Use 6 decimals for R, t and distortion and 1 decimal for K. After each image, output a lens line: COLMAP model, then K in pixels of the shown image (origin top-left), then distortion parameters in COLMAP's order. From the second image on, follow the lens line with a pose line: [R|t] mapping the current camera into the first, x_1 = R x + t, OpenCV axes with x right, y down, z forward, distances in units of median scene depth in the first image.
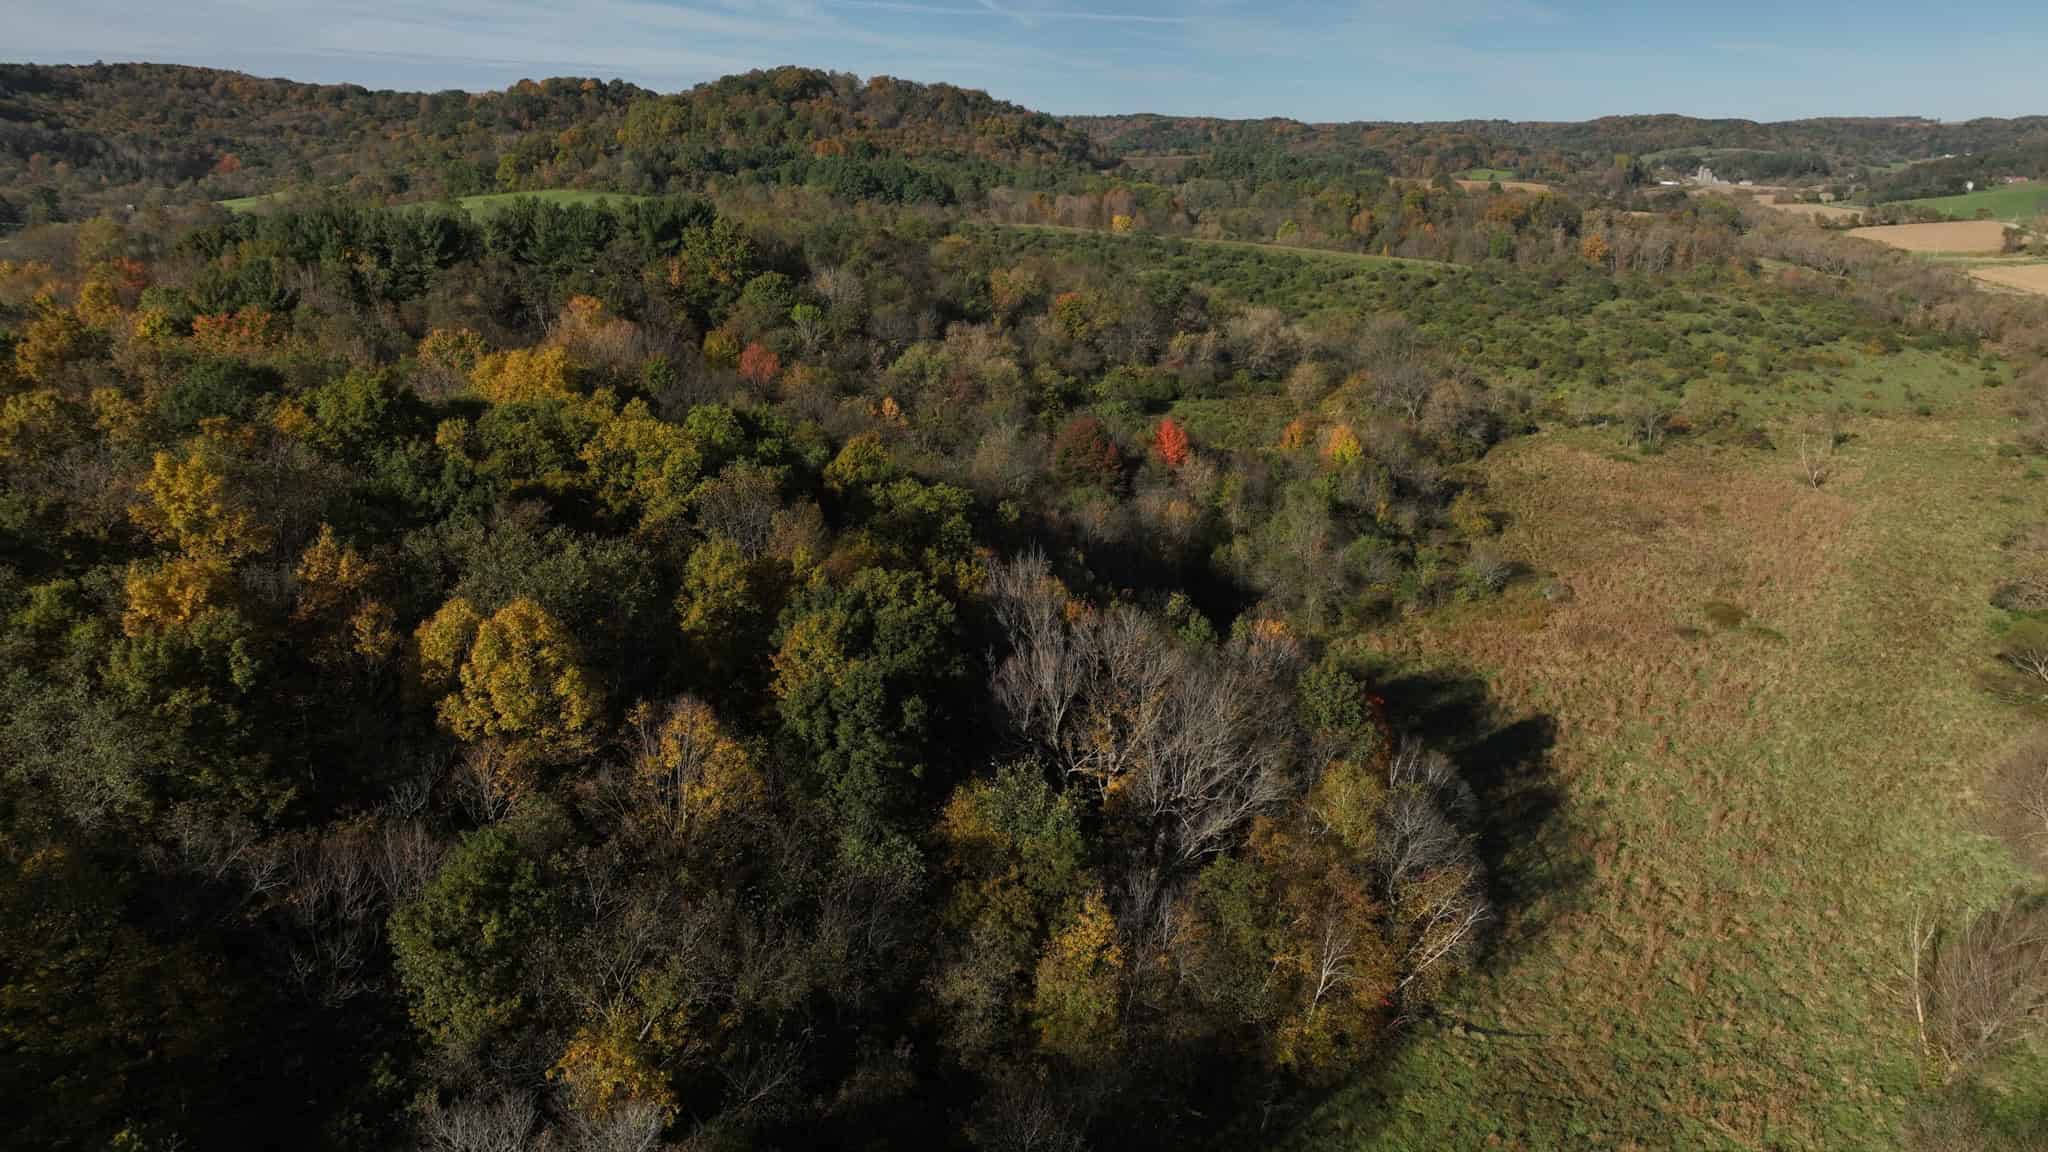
lens RADIAL K [[1442.5, 0, 1026.0], [0, 1442.5, 580.4], [0, 0, 1]] dist [-0.002884, 0.023443]
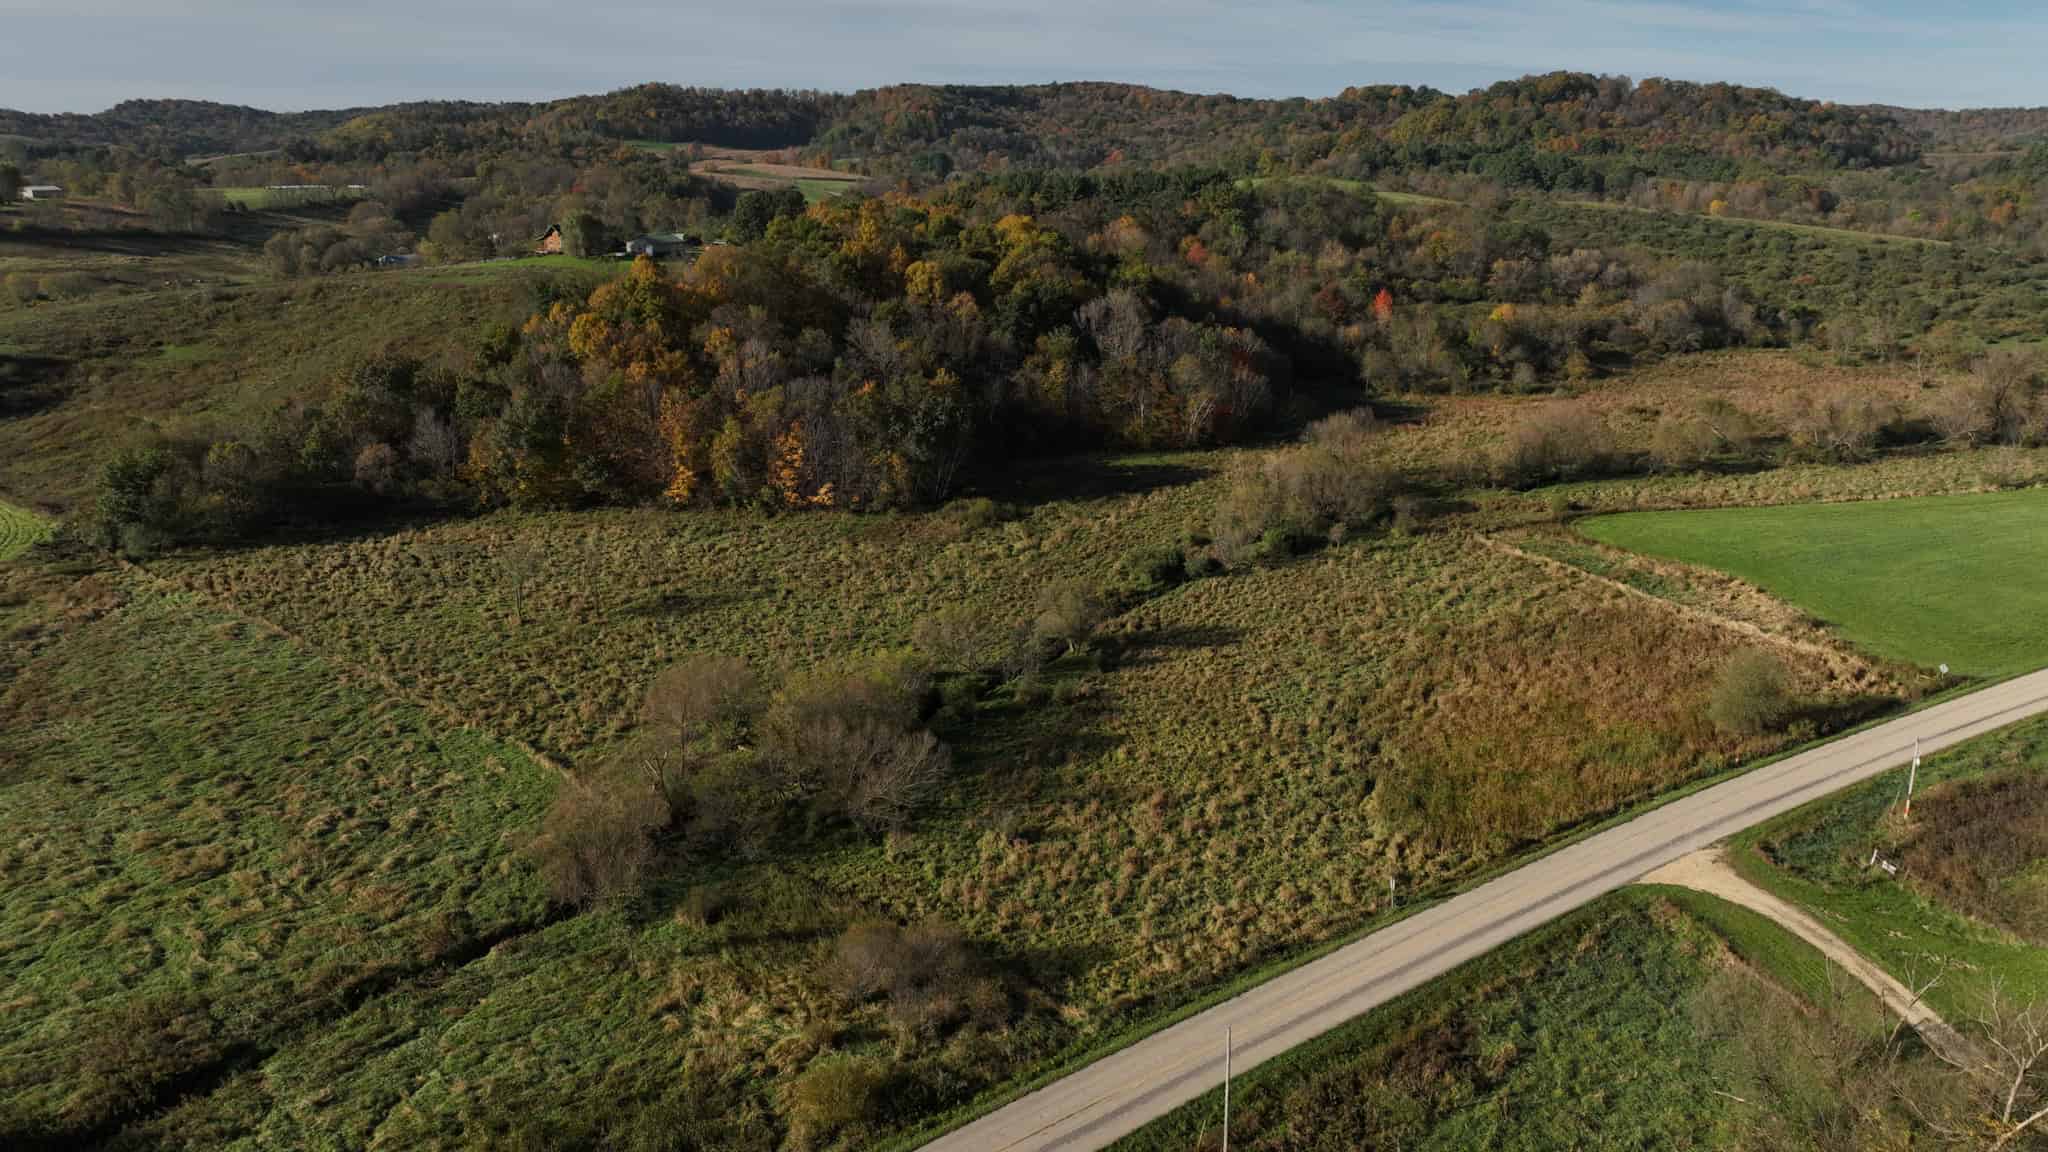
lens RADIAL K [[1442.5, 0, 1025.9], [0, 1442.5, 579.8], [0, 0, 1]] dist [-0.002884, 0.023443]
pose [[0.833792, 0.159936, -0.528405, 0.148893], [-0.160058, 0.986040, 0.045889, 0.047323], [0.528368, 0.046314, 0.847751, -0.150260]]
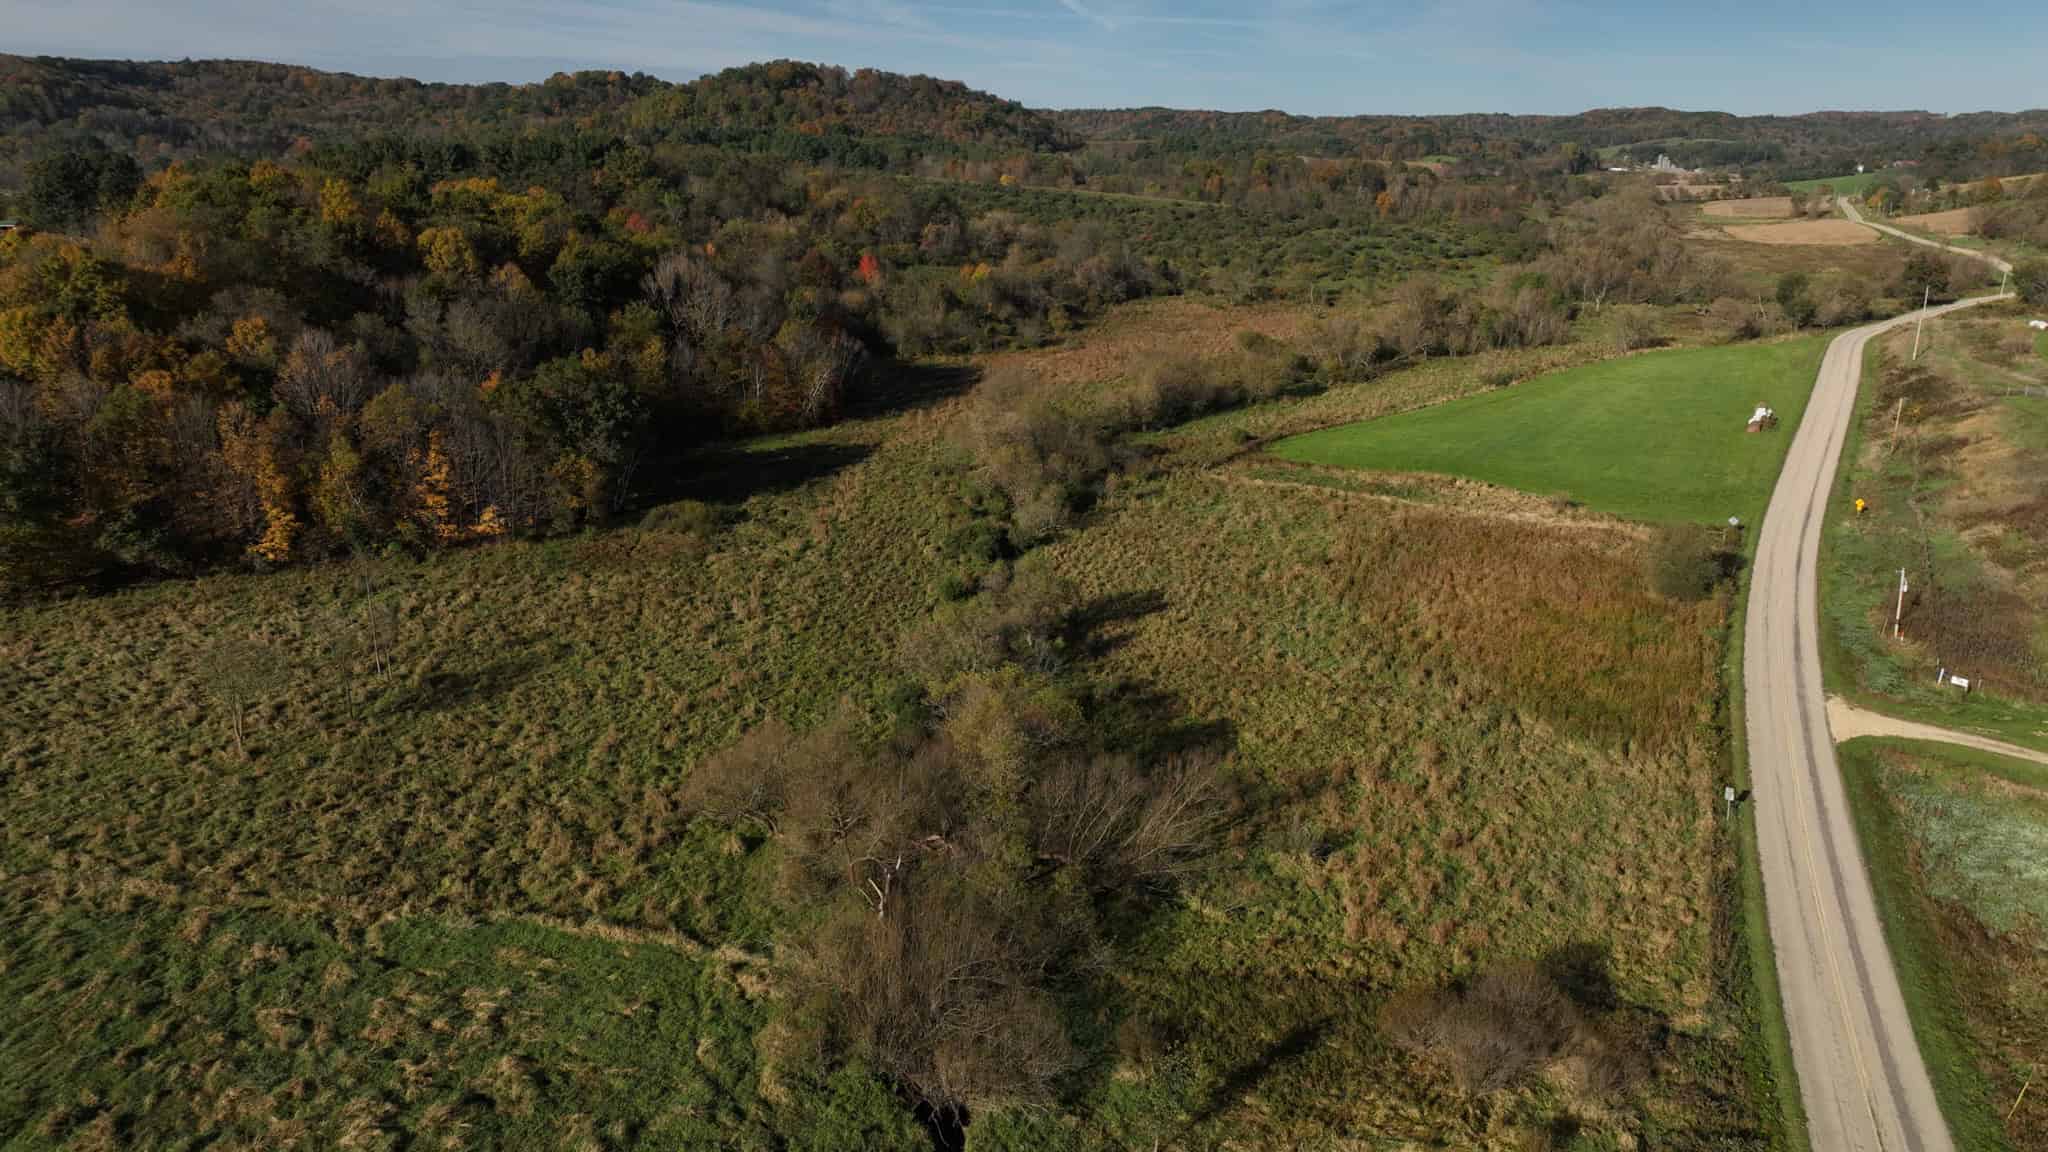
lens RADIAL K [[1442.5, 0, 1026.9], [0, 1442.5, 580.7], [0, 0, 1]] dist [-0.002884, 0.023443]
pose [[0.999496, 0.009515, -0.030270, 0.070387], [-0.009467, 0.999954, 0.001746, 0.055759], [0.030285, -0.001459, 0.999540, -0.146177]]
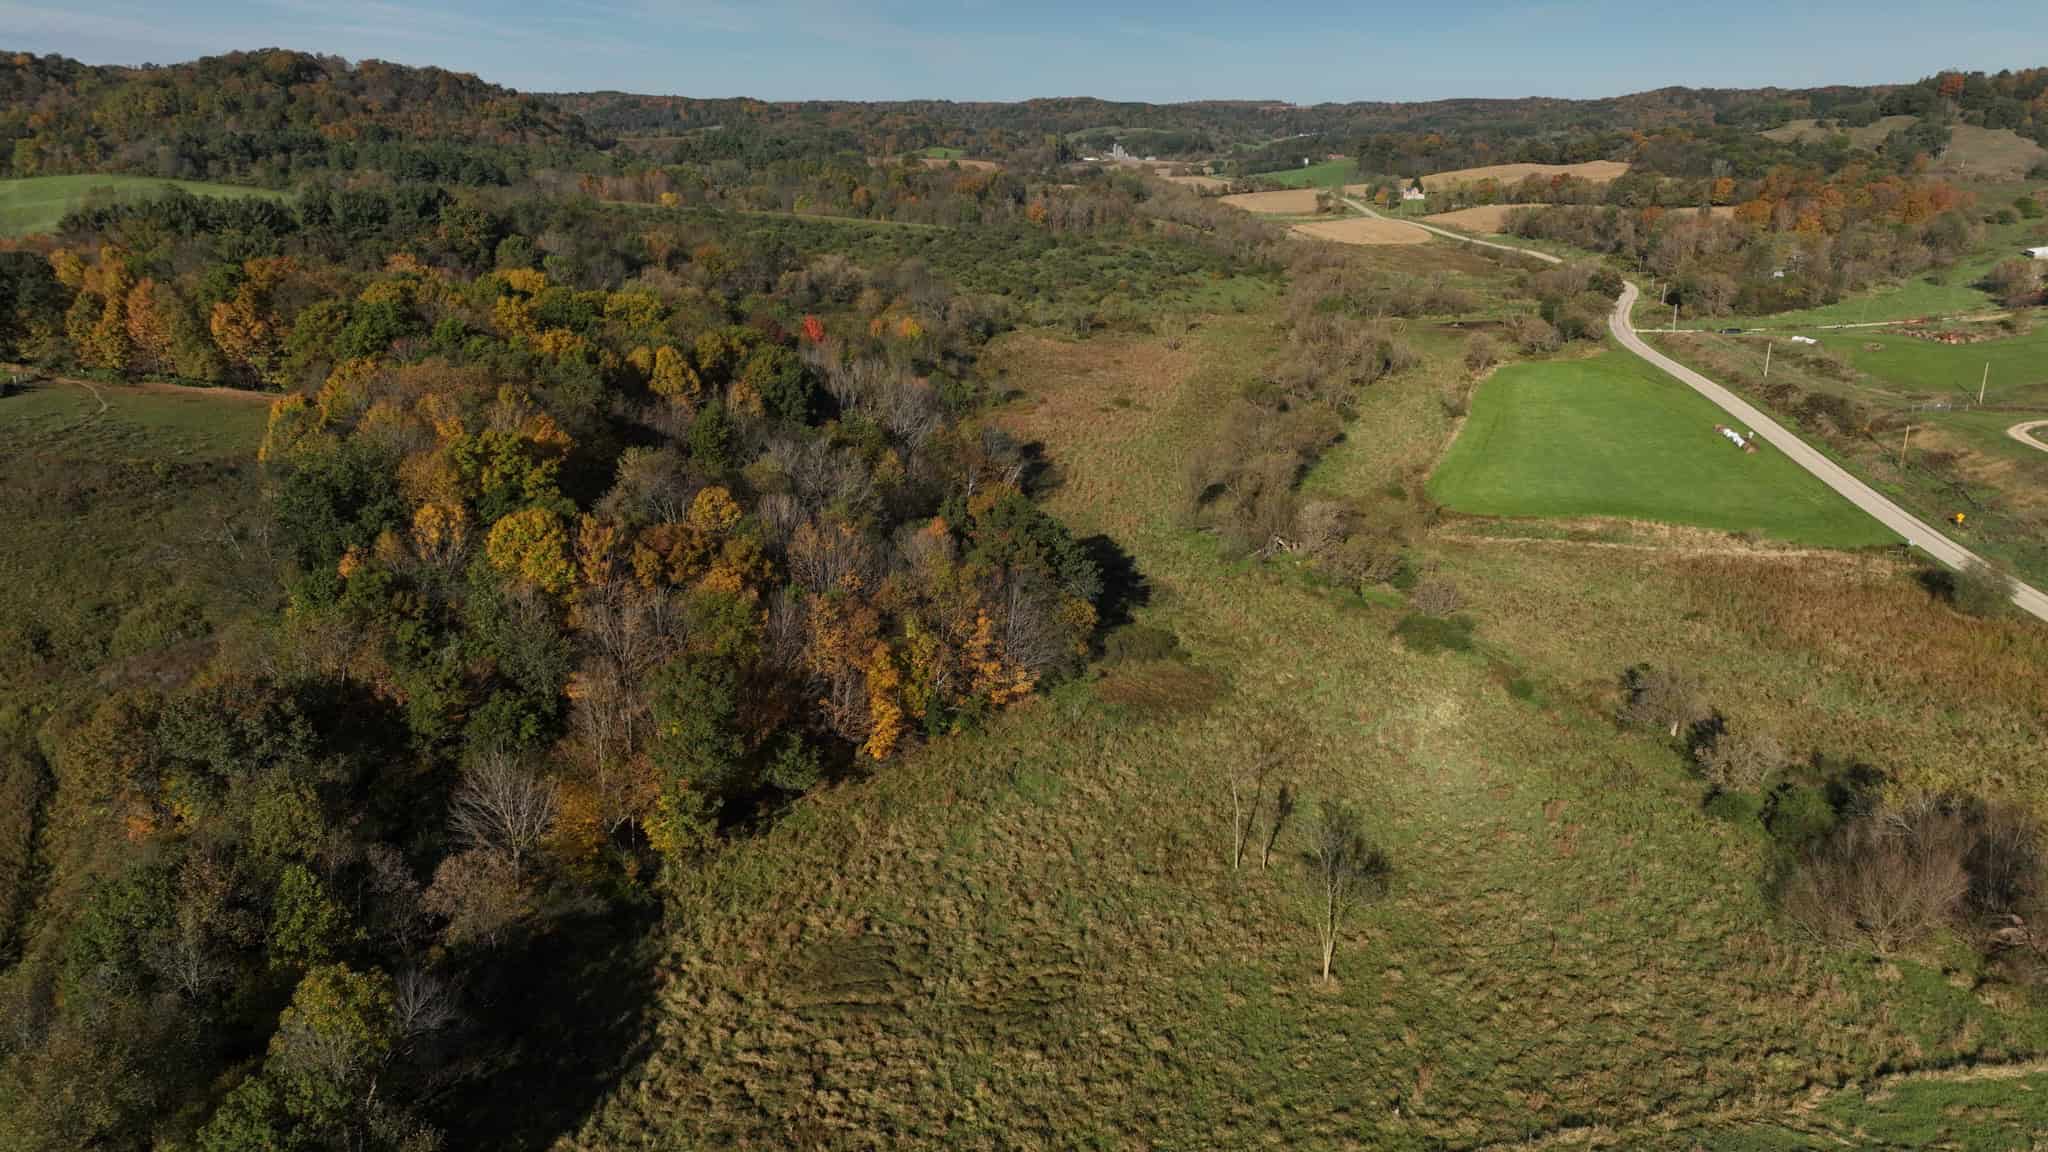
lens RADIAL K [[1442.5, 0, 1026.8], [0, 1442.5, 578.5], [0, 0, 1]] dist [-0.002884, 0.023443]
pose [[0.935607, -0.104365, 0.337266, -0.052868], [0.099341, 0.994533, 0.032171, 0.032767], [-0.338780, 0.003405, 0.940860, -0.132030]]
